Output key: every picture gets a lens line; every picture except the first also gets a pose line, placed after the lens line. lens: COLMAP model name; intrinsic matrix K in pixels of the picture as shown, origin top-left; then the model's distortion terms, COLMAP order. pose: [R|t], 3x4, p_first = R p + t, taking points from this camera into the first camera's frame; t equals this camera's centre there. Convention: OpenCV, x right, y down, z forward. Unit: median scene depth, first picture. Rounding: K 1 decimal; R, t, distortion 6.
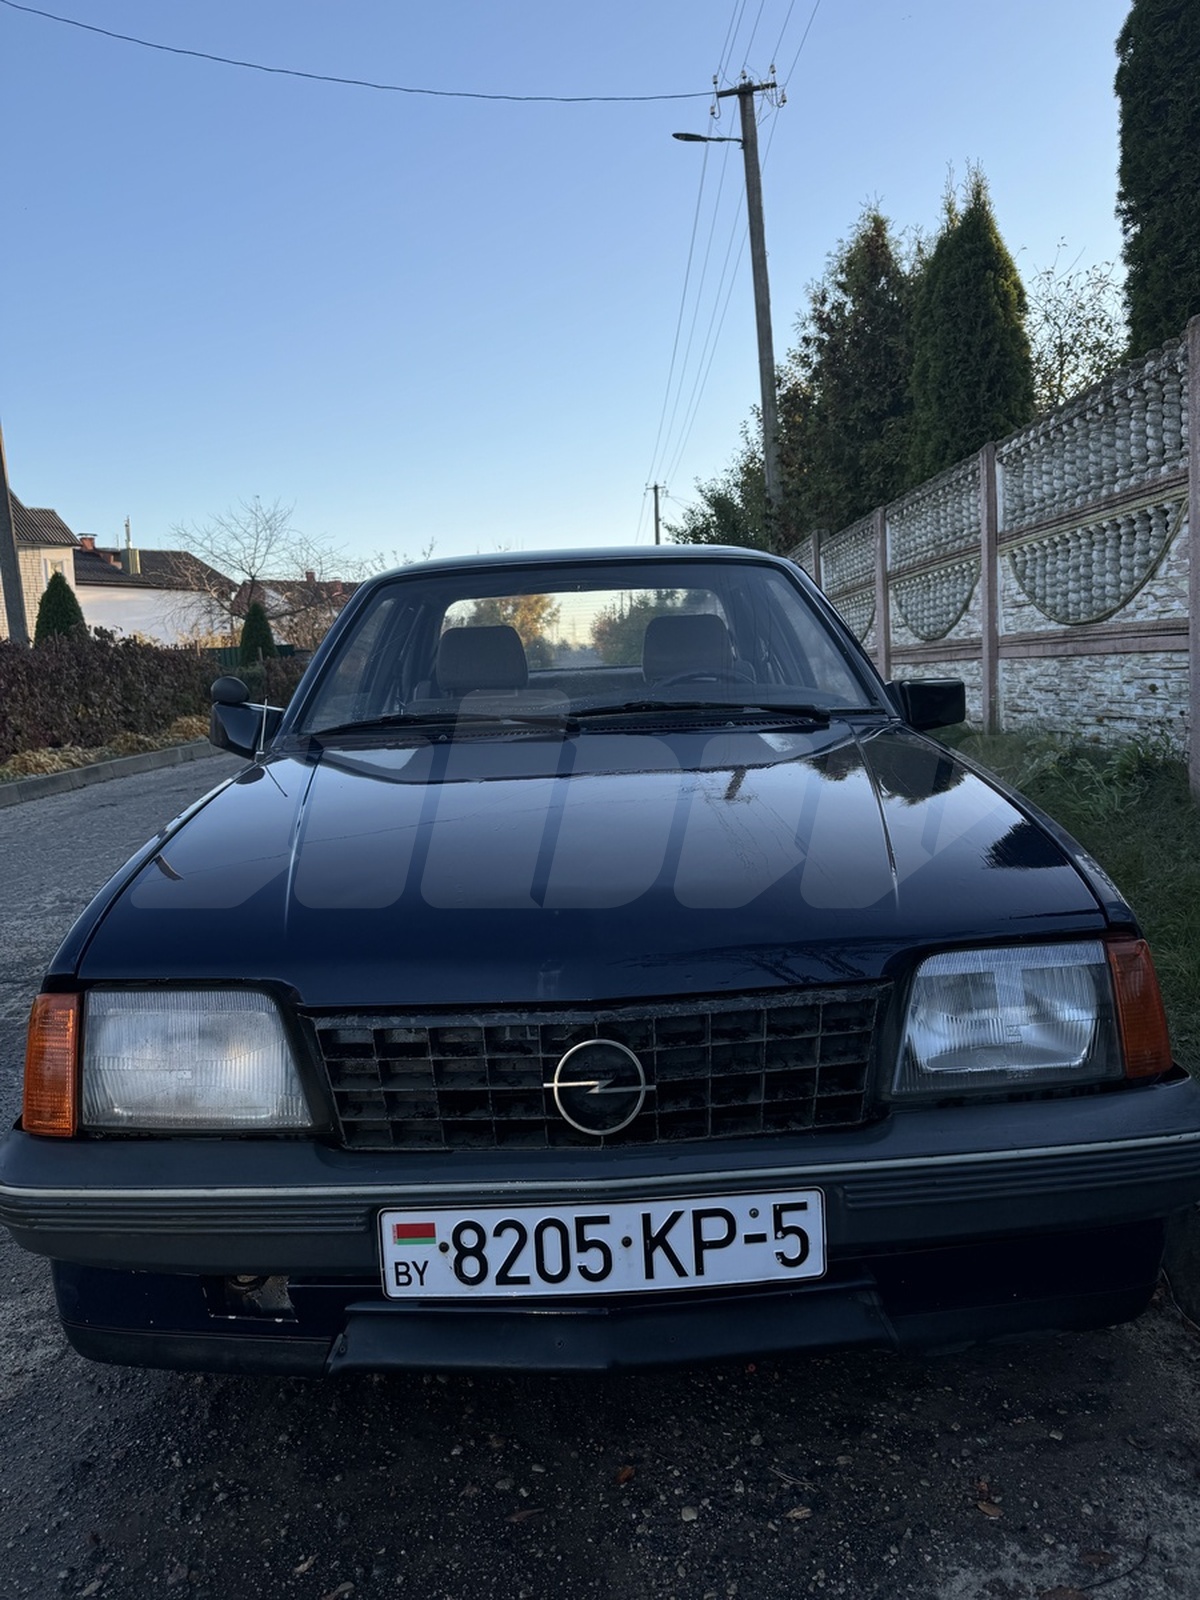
lens RADIAL K [[1125.4, 0, 601.2], [0, 1125.4, 783.5], [0, 0, 1]] dist [0.034040, -0.050716]
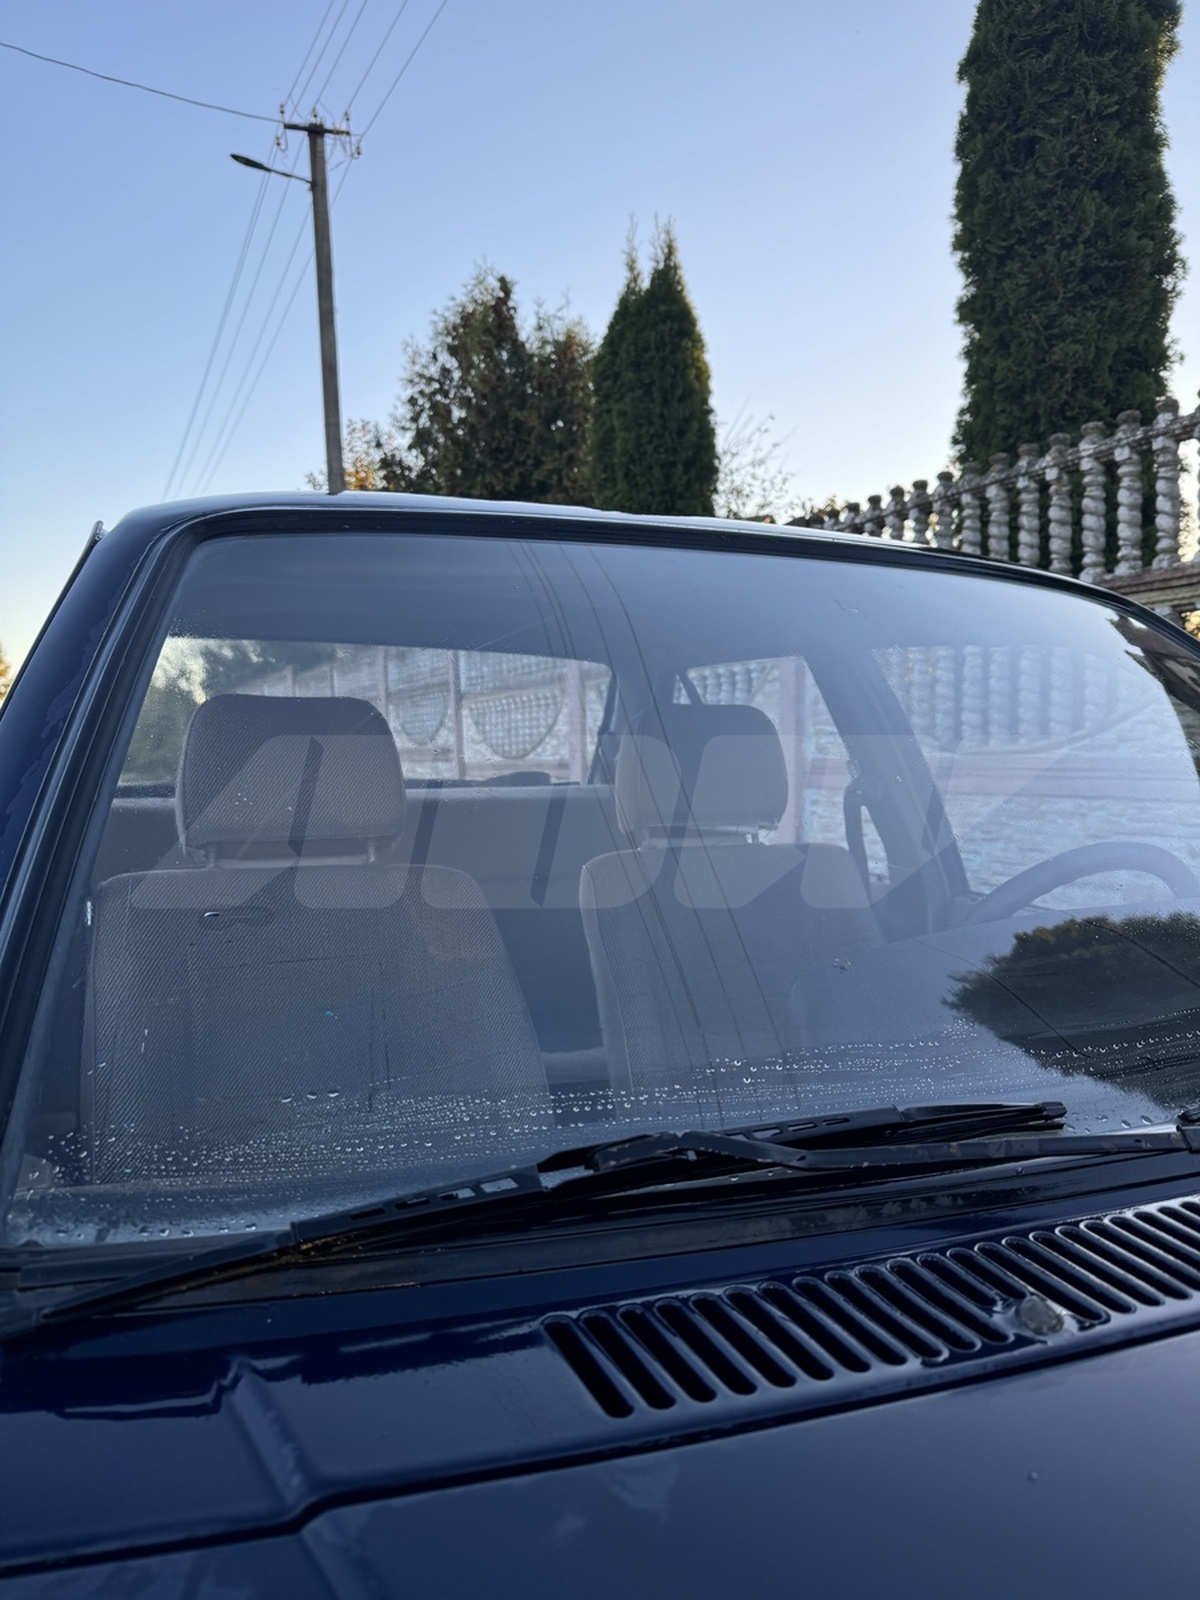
lens RADIAL K [[1125.4, 0, 598.2], [0, 1125.4, 799.0], [0, 0, 1]] dist [0.034040, -0.050716]
pose [[0.899741, 0.038183, 0.434750, -0.085491], [-0.005787, 0.997122, -0.075597, -0.031871], [-0.436385, 0.065501, 0.897372, 0.267678]]
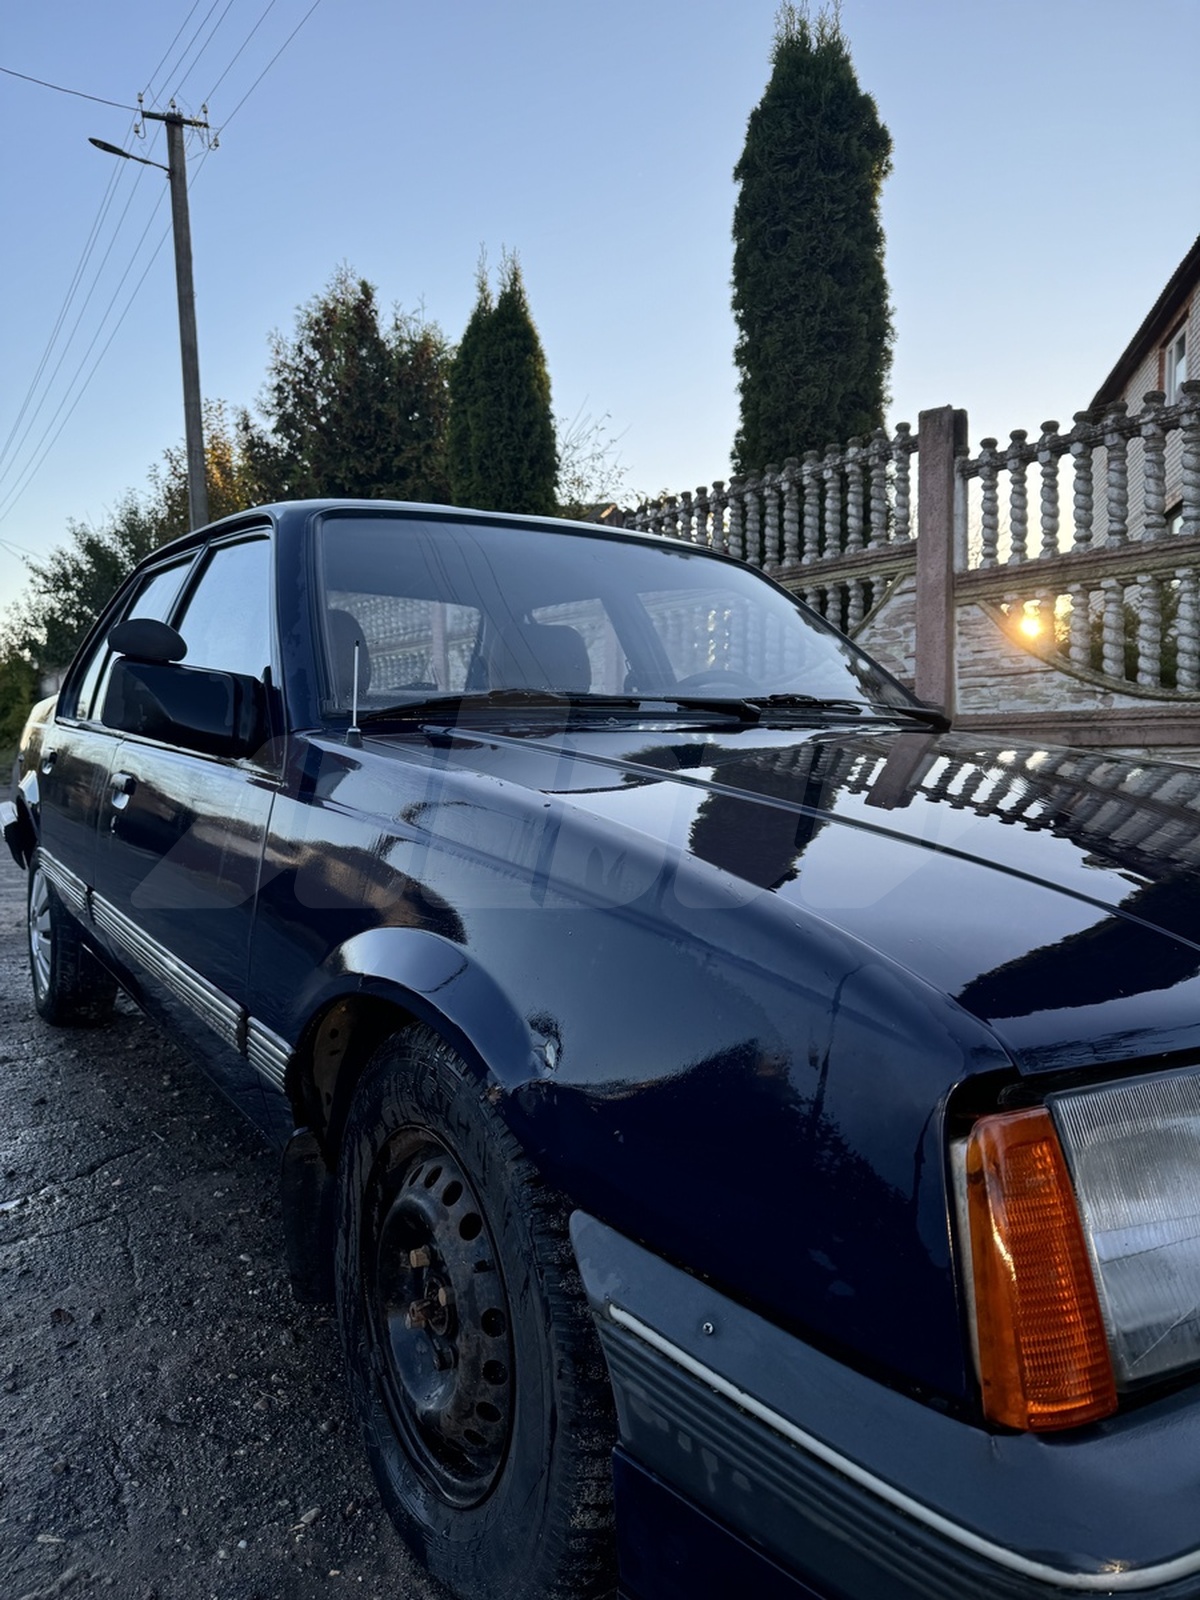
lens RADIAL K [[1125.4, 0, 606.8], [0, 1125.4, 785.4], [0, 0, 1]] dist [0.034040, -0.050716]
pose [[0.830436, 0.029754, 0.556319, -0.163044], [0.012042, 0.997381, -0.071318, 0.015183], [-0.556984, 0.065924, 0.827902, 0.129417]]
